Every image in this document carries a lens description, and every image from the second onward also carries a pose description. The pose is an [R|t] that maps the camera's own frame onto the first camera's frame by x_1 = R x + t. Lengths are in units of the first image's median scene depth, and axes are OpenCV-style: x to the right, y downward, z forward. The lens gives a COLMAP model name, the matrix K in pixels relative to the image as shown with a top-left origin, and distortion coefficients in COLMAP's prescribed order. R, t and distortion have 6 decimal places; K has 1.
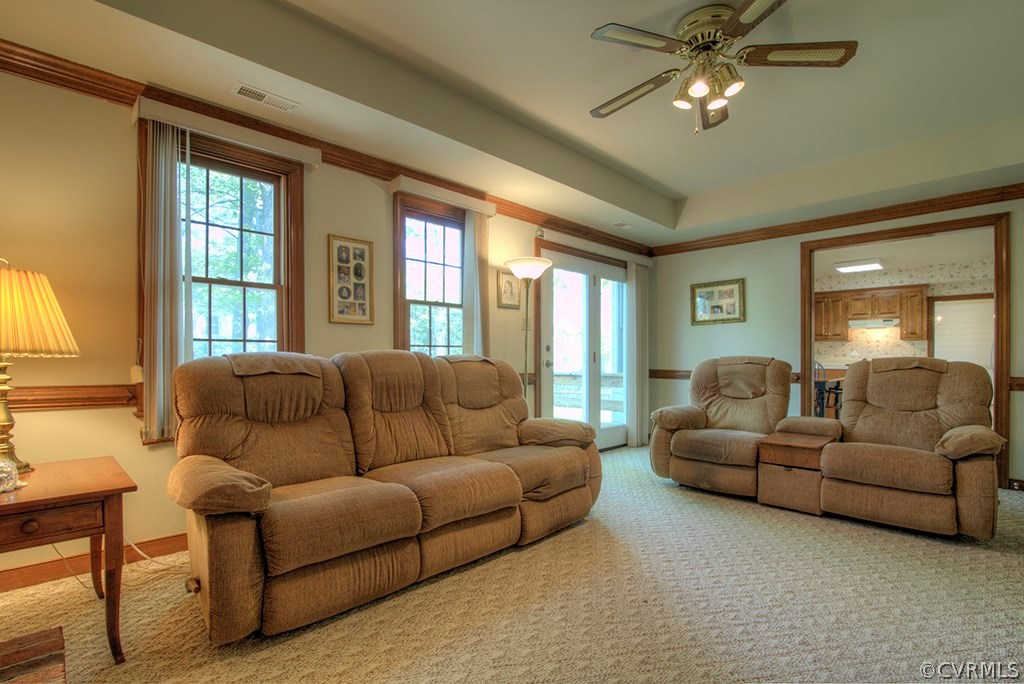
lens RADIAL K [[469.2, 0, 504.7], [0, 469.2, 349.2], [0, 0, 1]] dist [-0.017103, 0.000027]
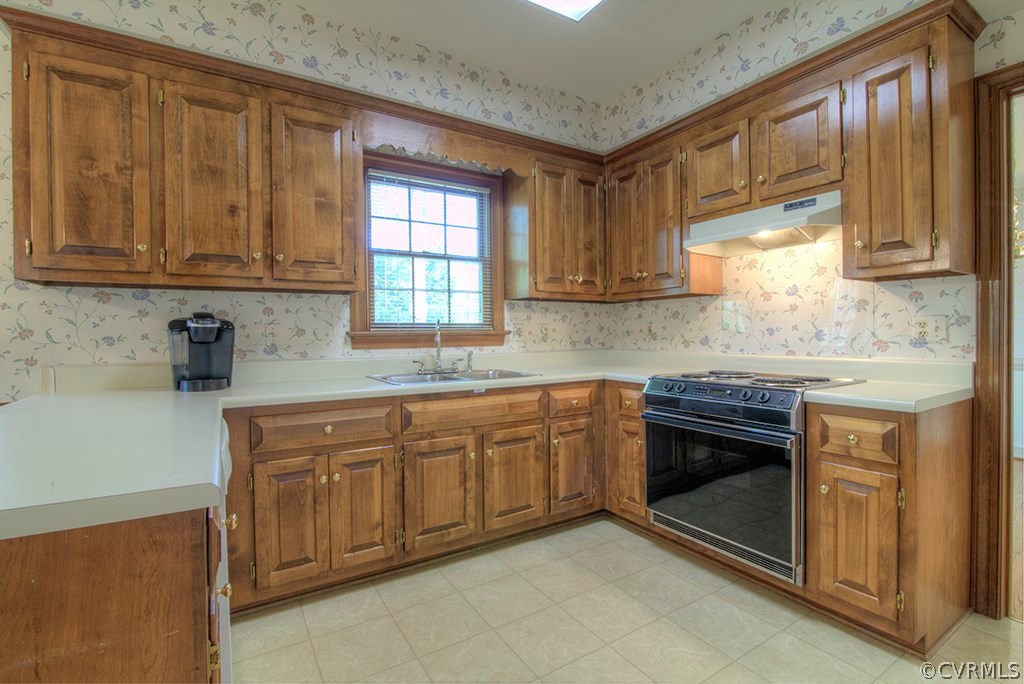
lens RADIAL K [[469.2, 0, 520.1], [0, 469.2, 336.8], [0, 0, 1]] dist [-0.017103, 0.000027]
pose [[0.979702, -0.016602, -0.199772, 0.743007], [0.020122, 0.999676, 0.015604, 0.002158], [0.199448, -0.019308, 0.979718, 0.738786]]
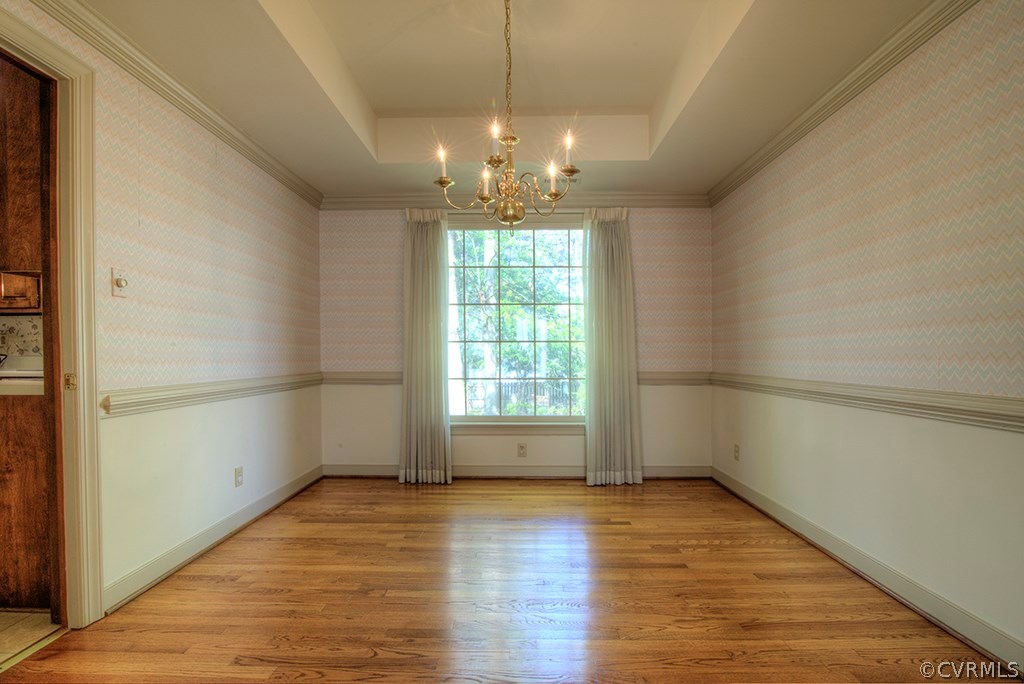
lens RADIAL K [[469.2, 0, 512.1], [0, 469.2, 340.6], [0, 0, 1]] dist [-0.017103, 0.000027]
pose [[0.713331, -0.005138, -0.700809, 1.450910], [0.013114, 0.999896, 0.006018, 0.007518], [0.700705, -0.013483, 0.713324, 1.140139]]
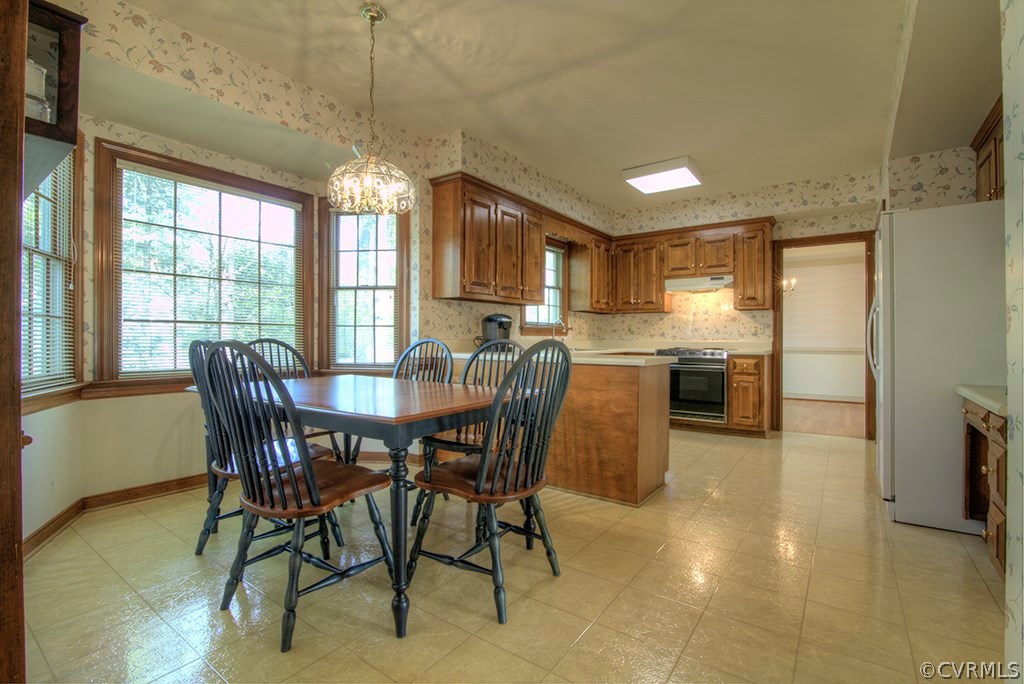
lens RADIAL K [[469.2, 0, 520.9], [0, 469.2, 336.2], [0, 0, 1]] dist [-0.017103, 0.000027]
pose [[0.980411, -0.005213, 0.196892, 0.455096], [0.003712, 0.999961, 0.007995, 0.009394], [-0.196926, -0.007107, 0.980393, 0.447483]]
